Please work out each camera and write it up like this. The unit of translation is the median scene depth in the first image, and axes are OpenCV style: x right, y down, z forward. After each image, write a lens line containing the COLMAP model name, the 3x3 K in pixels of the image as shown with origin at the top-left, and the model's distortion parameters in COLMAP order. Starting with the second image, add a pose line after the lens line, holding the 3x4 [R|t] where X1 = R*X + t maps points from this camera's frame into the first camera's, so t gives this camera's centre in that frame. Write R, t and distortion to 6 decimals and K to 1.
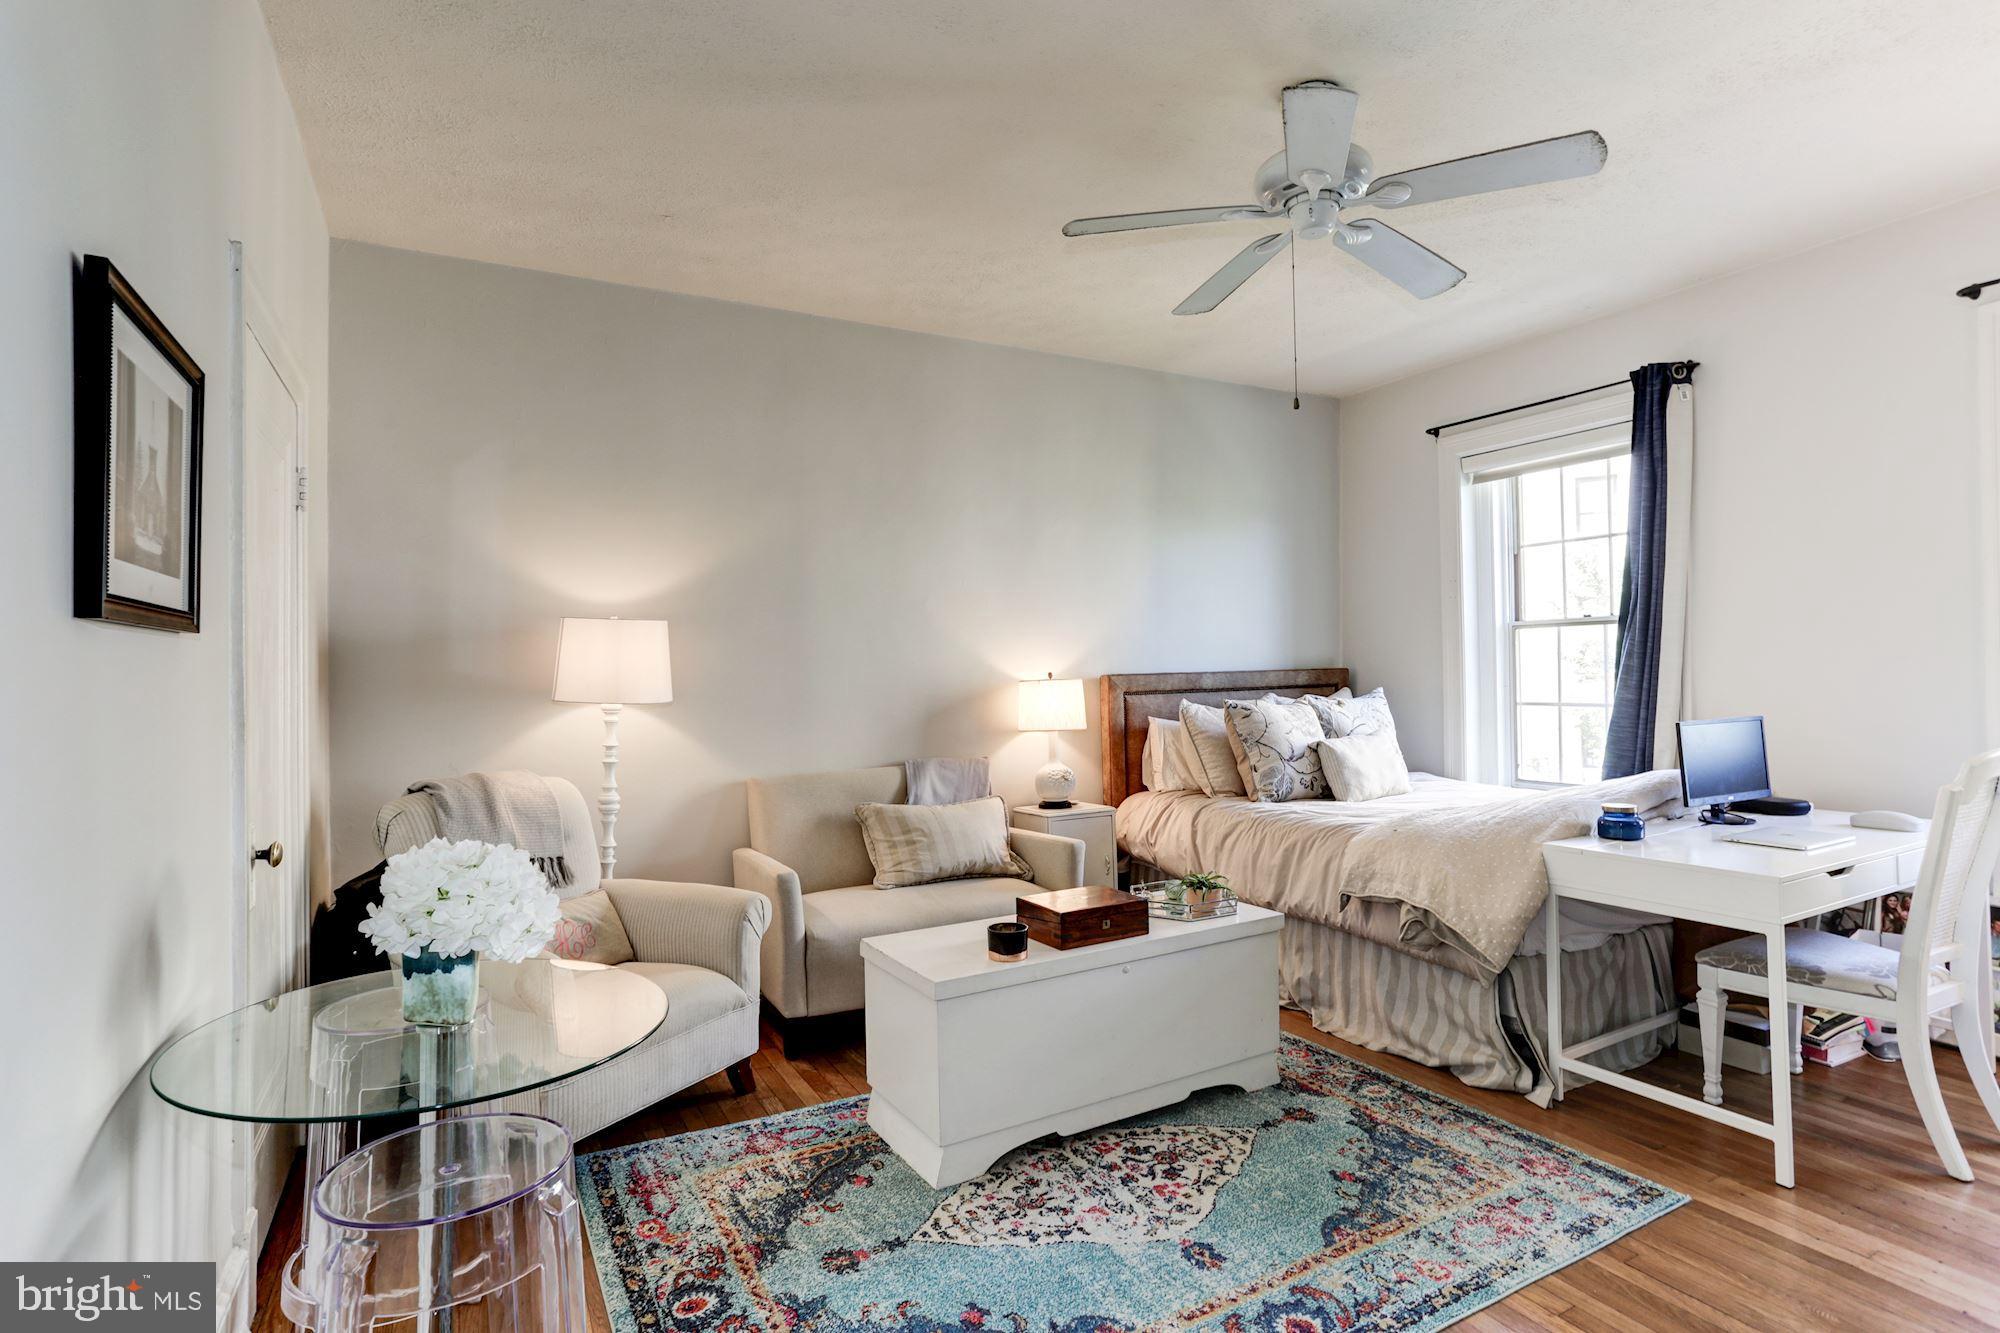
lens RADIAL K [[1009.8, 0, 1004.6], [0, 1009.8, 667.4], [0, 0, 1]] dist [-0.035737, 0.020180]
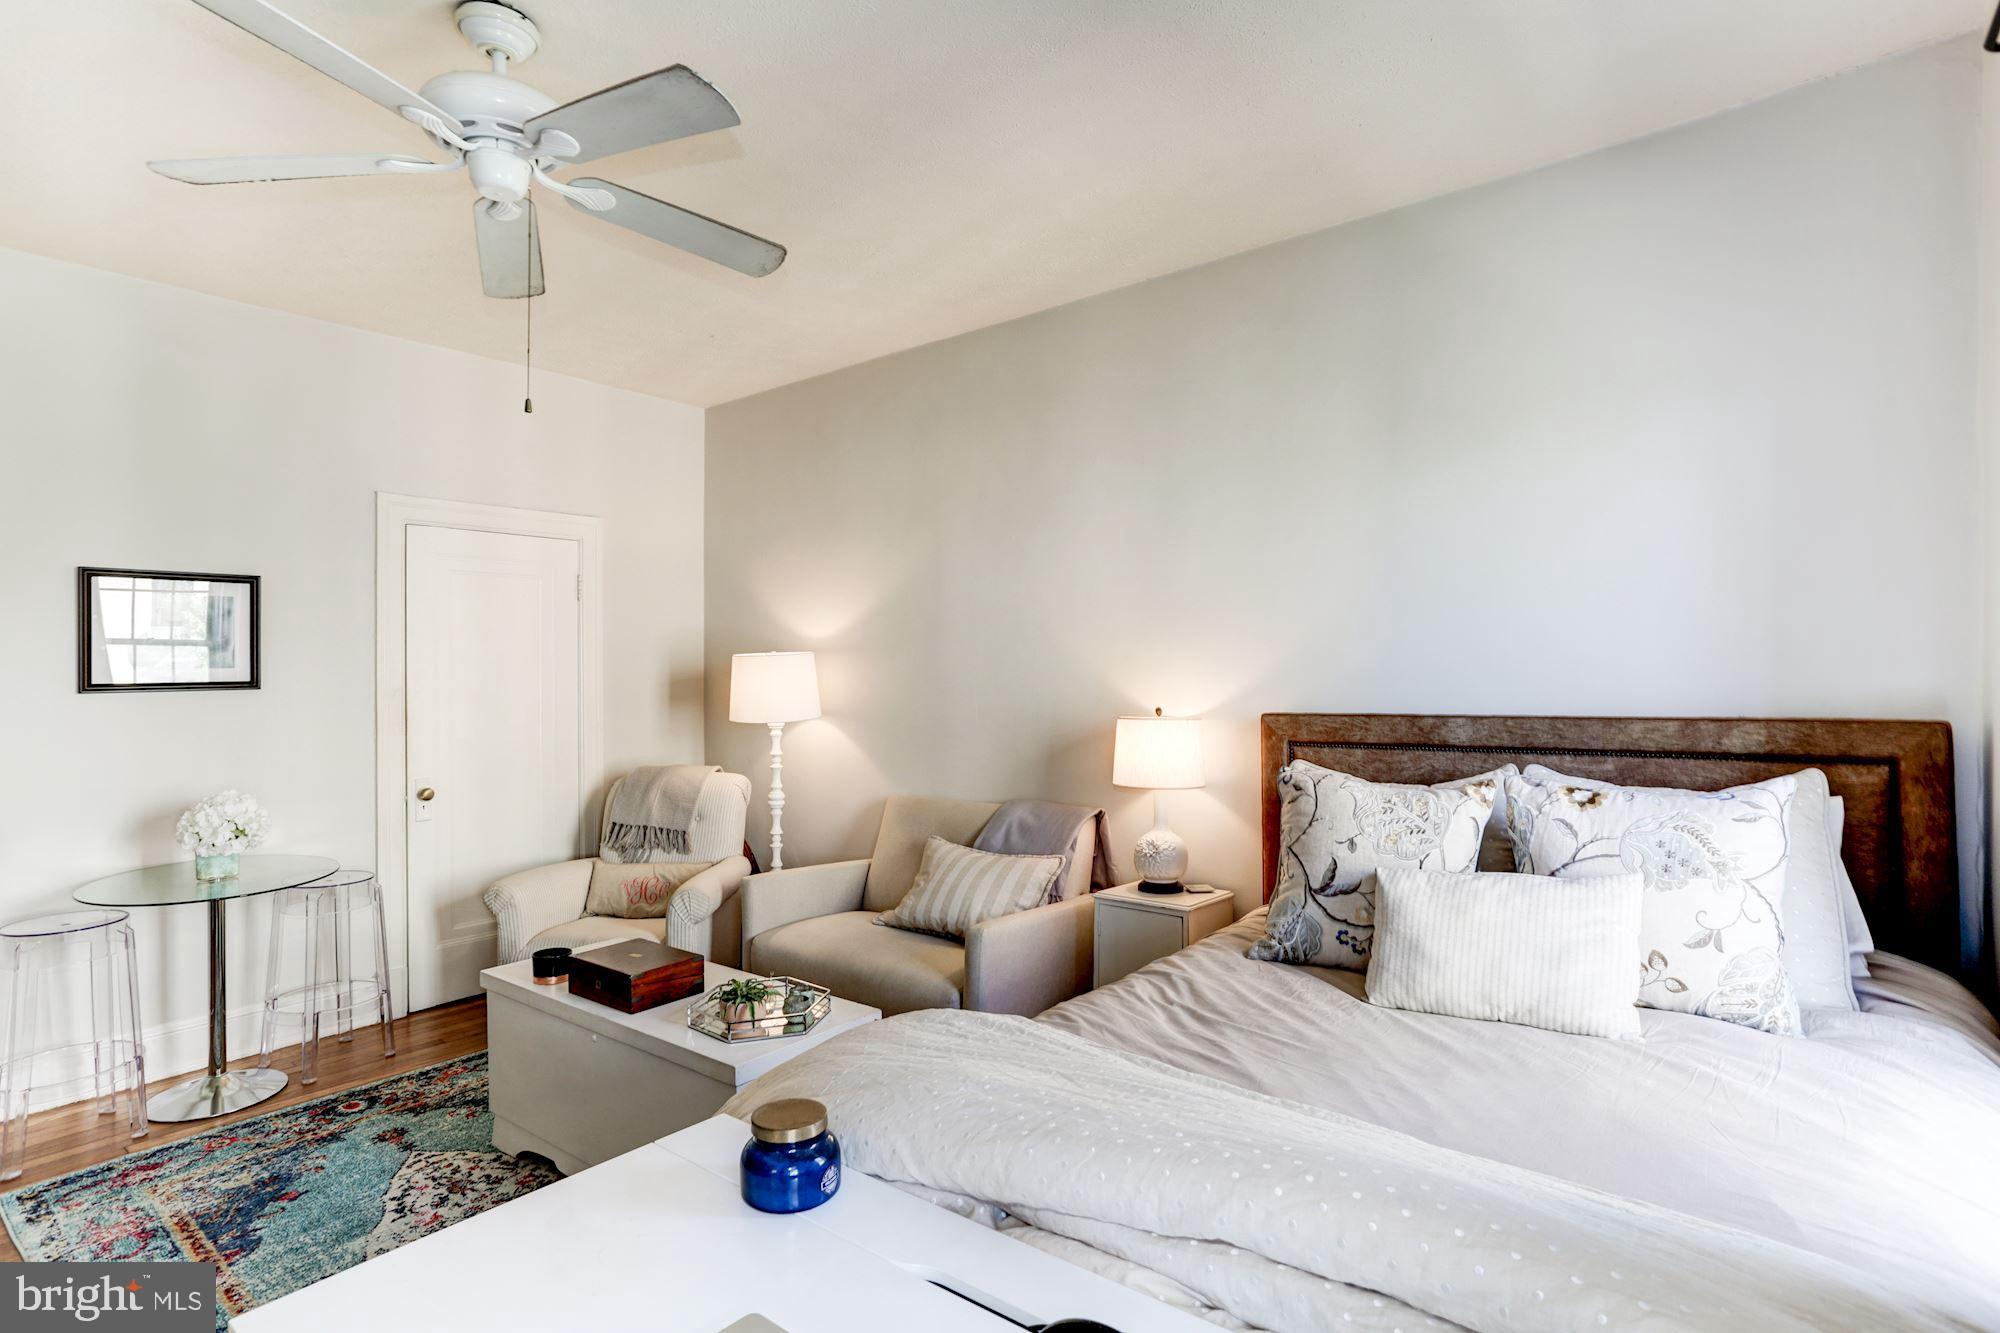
lens RADIAL K [[1009.8, 0, 1002.7], [0, 1009.8, 678.8], [0, 0, 1]] dist [-0.035737, 0.020180]
pose [[0.364765, 0.018468, -0.930916, 0.770898], [0.009258, 0.999682, 0.023460, -0.038177], [0.931053, -0.017175, 0.364478, 0.697386]]
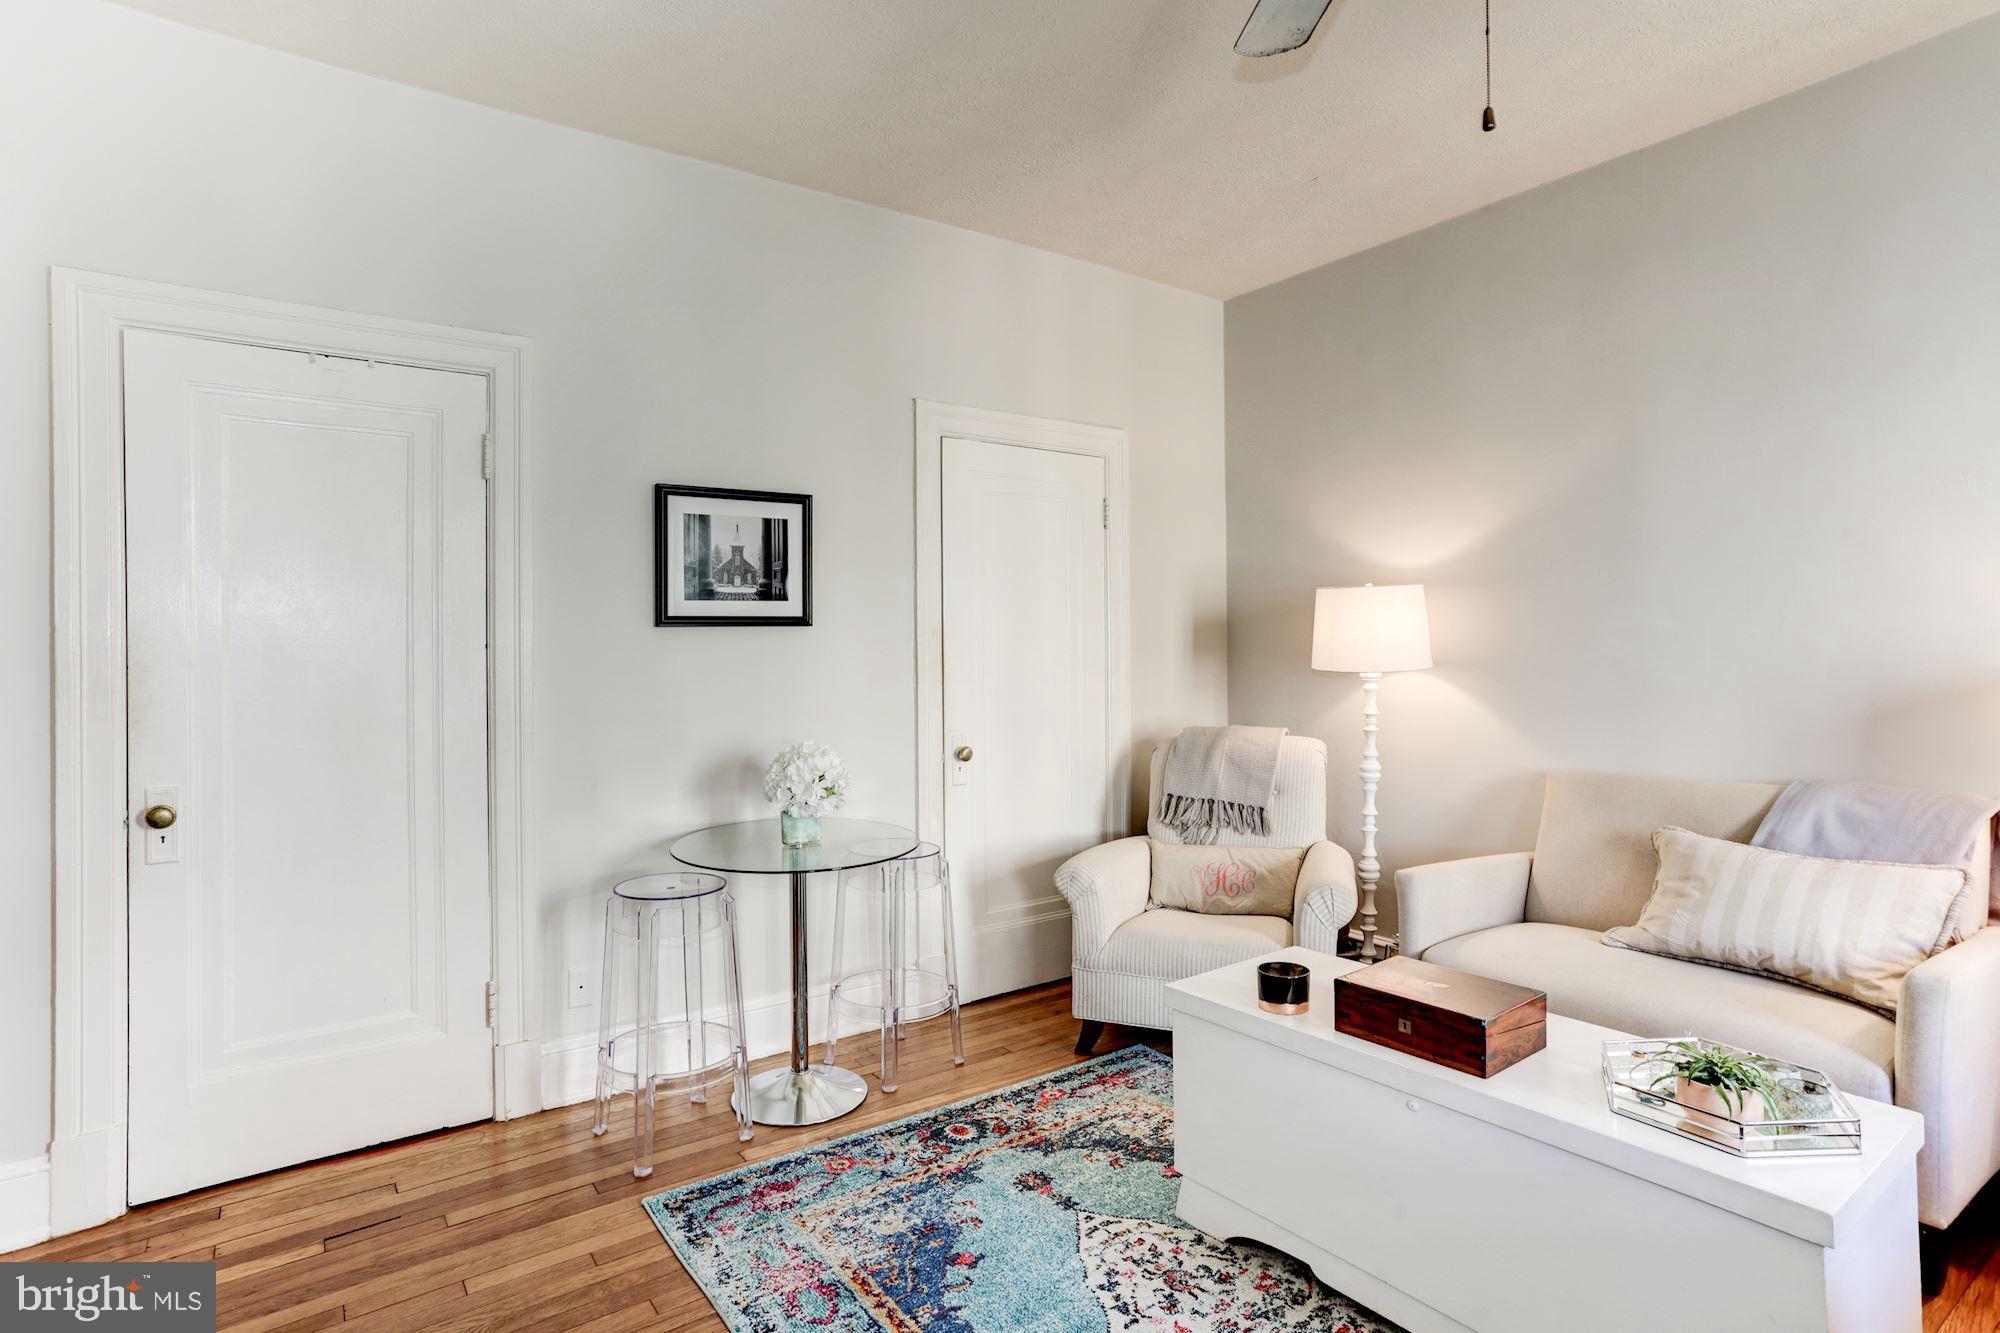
lens RADIAL K [[1009.8, 0, 956.1], [0, 1009.8, 682.1], [0, 0, 1]] dist [-0.035737, 0.020180]
pose [[0.077390, 0.036430, -0.996335, 0.484415], [0.018300, 0.999112, 0.037953, 0.001723], [0.996833, -0.021170, 0.076655, 0.450545]]
